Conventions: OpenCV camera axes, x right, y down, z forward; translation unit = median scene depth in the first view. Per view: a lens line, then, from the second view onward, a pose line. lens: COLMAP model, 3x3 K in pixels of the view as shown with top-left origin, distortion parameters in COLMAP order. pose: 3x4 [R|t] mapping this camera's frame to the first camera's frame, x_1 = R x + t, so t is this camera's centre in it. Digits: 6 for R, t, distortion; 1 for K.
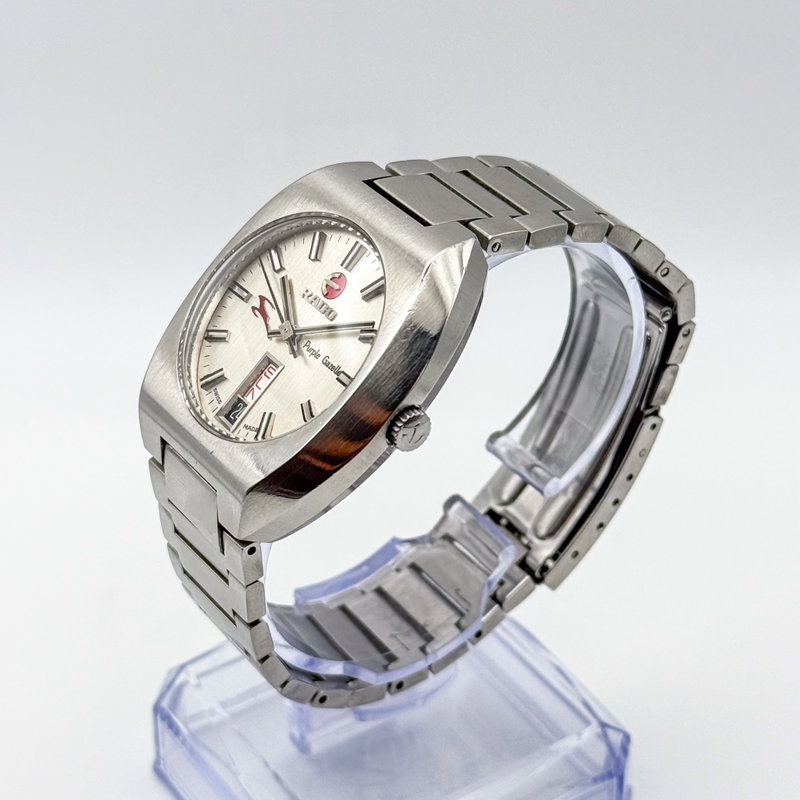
lens RADIAL K [[2132.4, 0, 400.4], [0, 2132.4, 401.9], [0, 0, 1]] dist [0.018087, 0.000000]
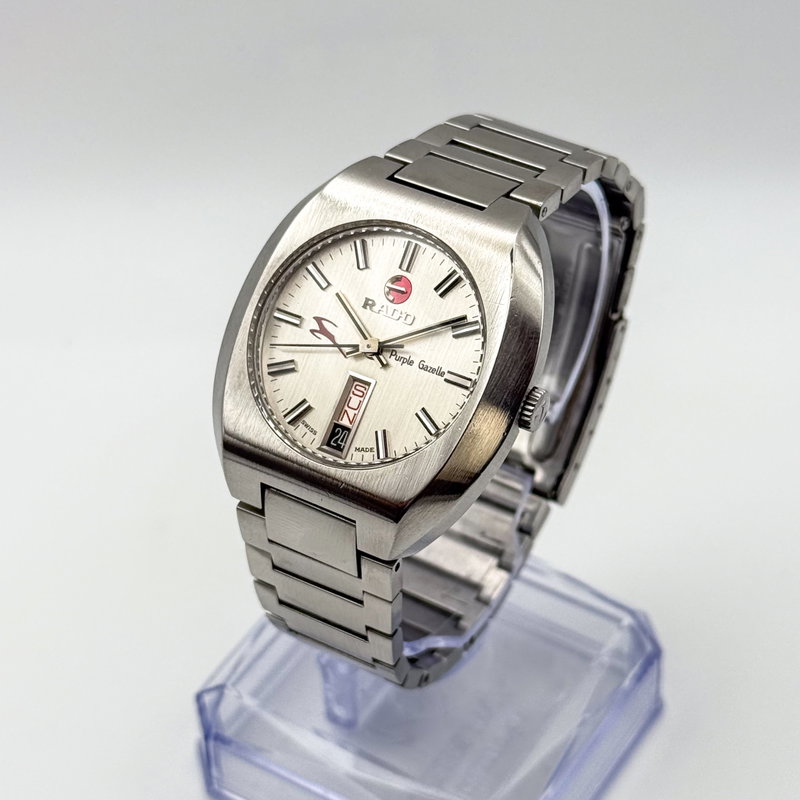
lens RADIAL K [[2132.4, 0, 399.3], [0, 2132.4, 402.0], [0, 0, 1]] dist [0.018087, 0.000000]
pose [[0.914446, -0.278597, 0.293550, -0.332489], [0.250621, 0.959349, 0.129764, -0.131041], [-0.317769, -0.045093, 0.947095, 0.051381]]
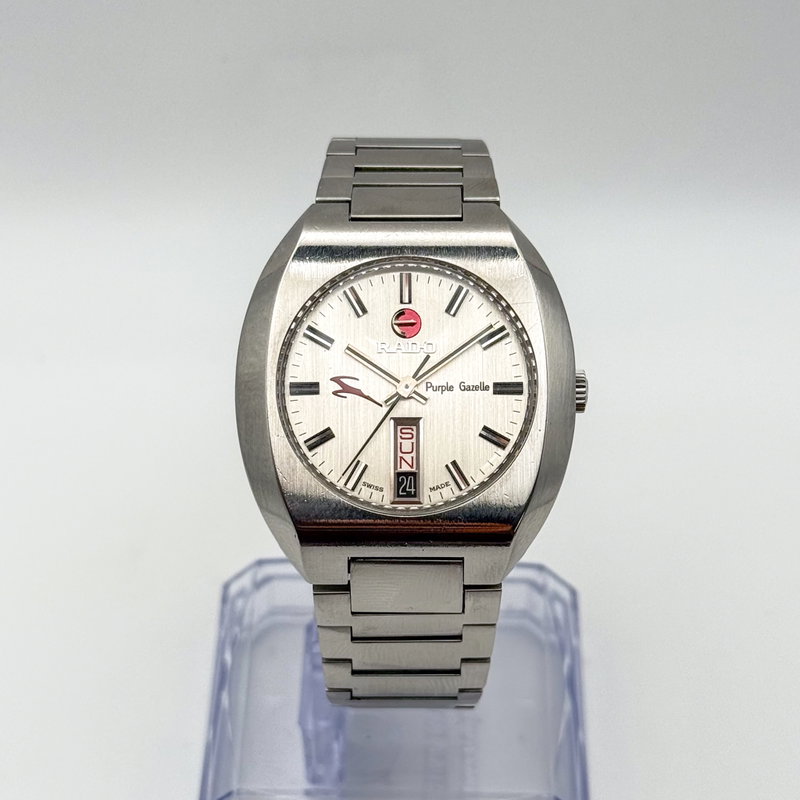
lens RADIAL K [[2132.4, 0, 396.5], [0, 2132.4, 398.9], [0, 0, 1]] dist [0.018087, 0.000000]
pose [[0.574729, -0.544879, 0.610568, -0.640418], [0.475006, 0.829670, 0.293285, -0.310026], [-0.666375, 0.121464, 0.735657, 0.280892]]
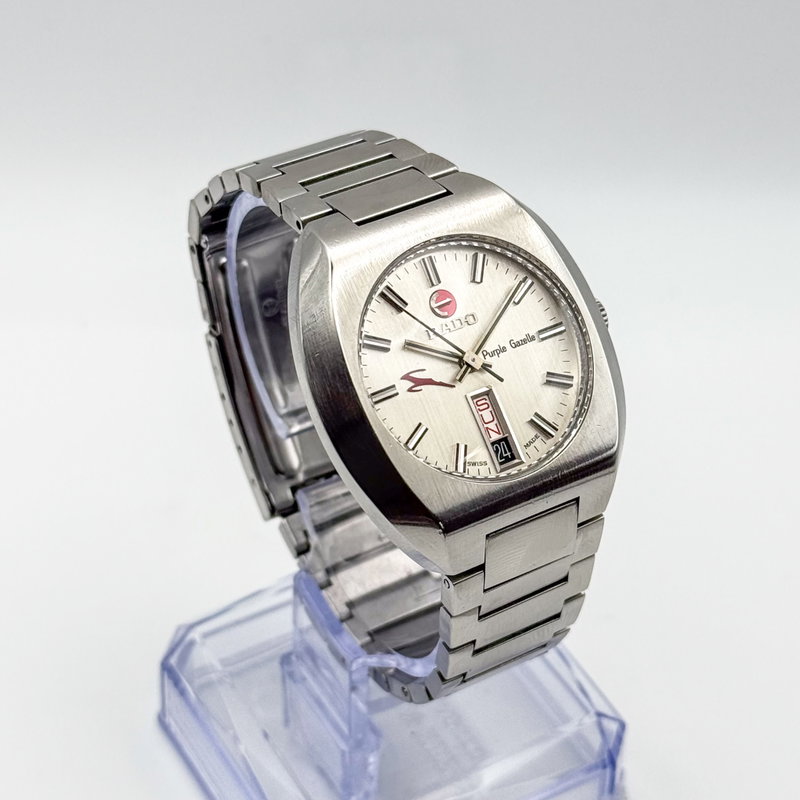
lens RADIAL K [[2132.4, 0, 401.0], [0, 2132.4, 398.6], [0, 0, 1]] dist [0.018087, 0.000000]
pose [[0.072970, -0.647247, 0.758780, -0.807043], [0.568168, 0.652257, 0.501742, -0.529813], [-0.819671, 0.394502, 0.415341, 0.607368]]
